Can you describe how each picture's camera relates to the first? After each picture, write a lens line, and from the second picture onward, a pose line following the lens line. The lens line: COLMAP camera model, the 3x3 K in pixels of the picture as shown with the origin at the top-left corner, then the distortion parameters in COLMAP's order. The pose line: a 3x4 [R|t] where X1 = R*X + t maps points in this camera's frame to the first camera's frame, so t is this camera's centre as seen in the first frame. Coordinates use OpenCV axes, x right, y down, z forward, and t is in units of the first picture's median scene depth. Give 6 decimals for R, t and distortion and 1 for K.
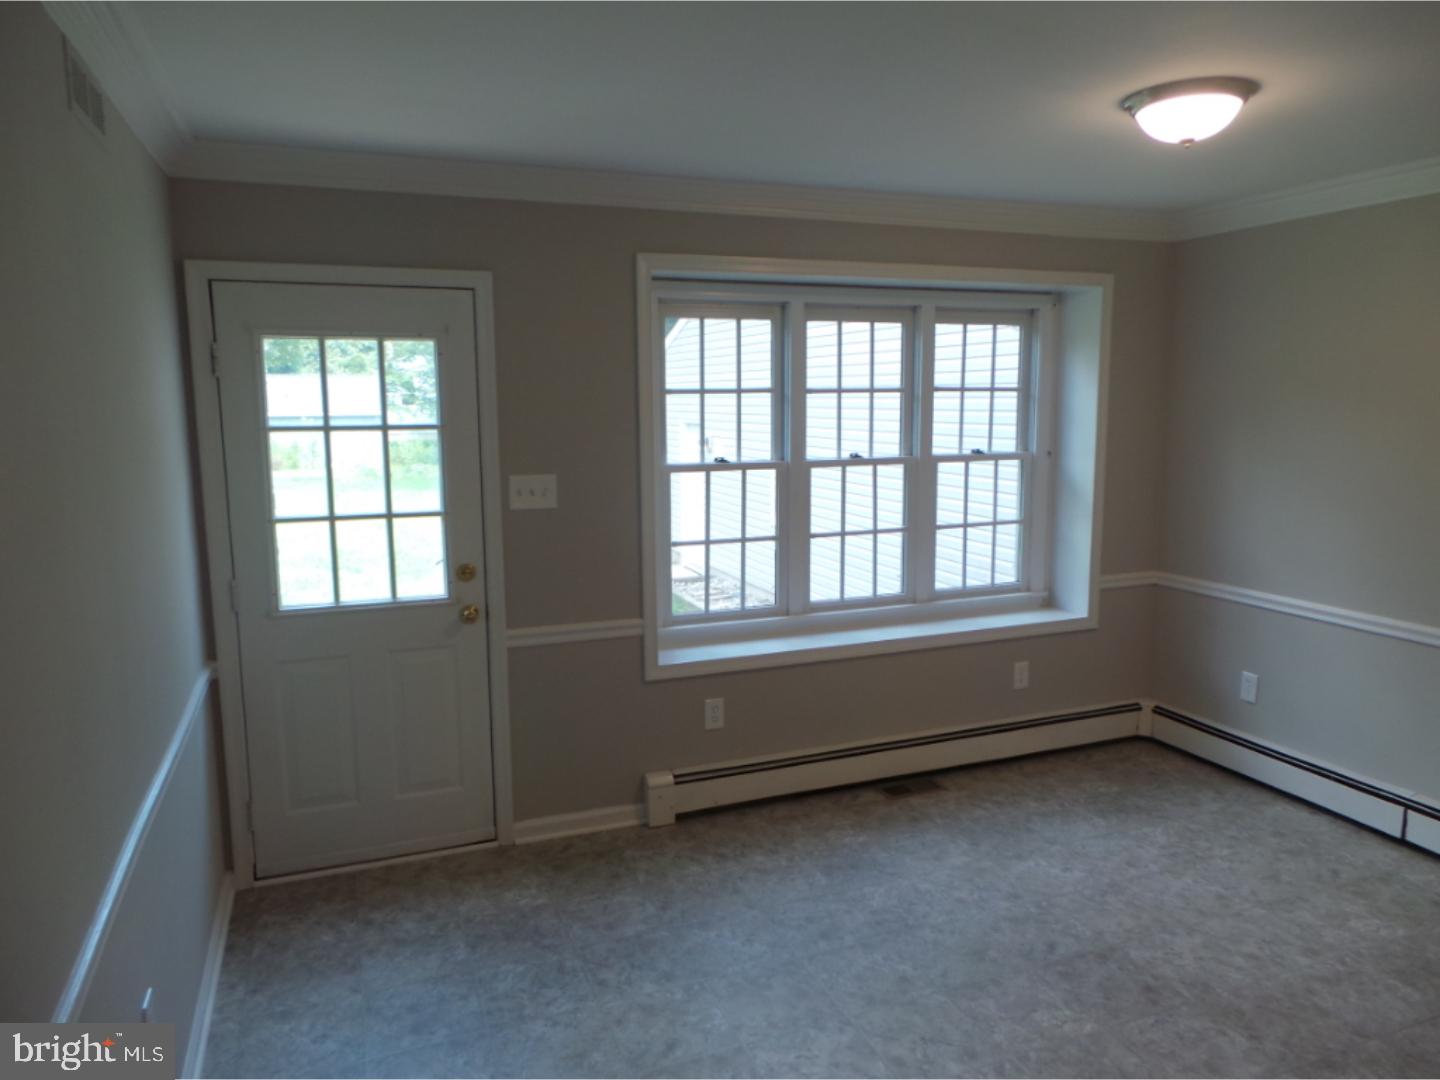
lens RADIAL K [[989.6, 0, 726.8], [0, 989.6, 540.2], [0, 0, 1]] dist [-0.004358, -0.010274]
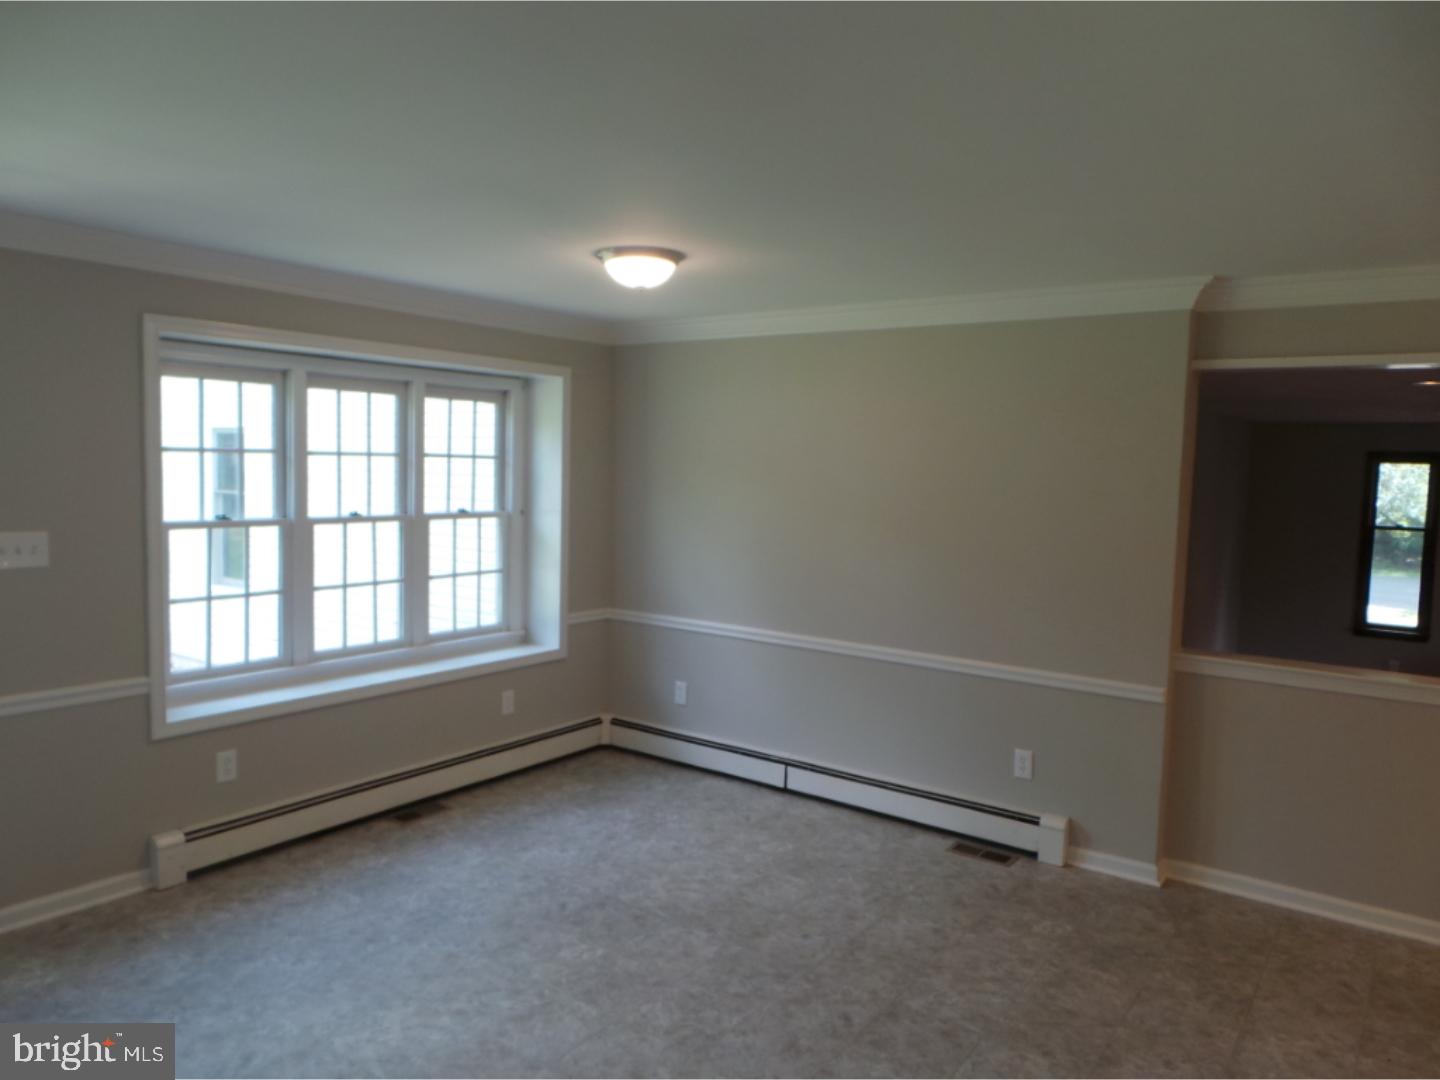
lens RADIAL K [[989.6, 0, 733.8], [0, 989.6, 541.0], [0, 0, 1]] dist [-0.004358, -0.010274]
pose [[0.838443, -0.010687, 0.544884, -0.129749], [0.044155, 0.997853, -0.048374, 0.017424], [-0.543198, 0.064618, 0.837115, -0.150368]]
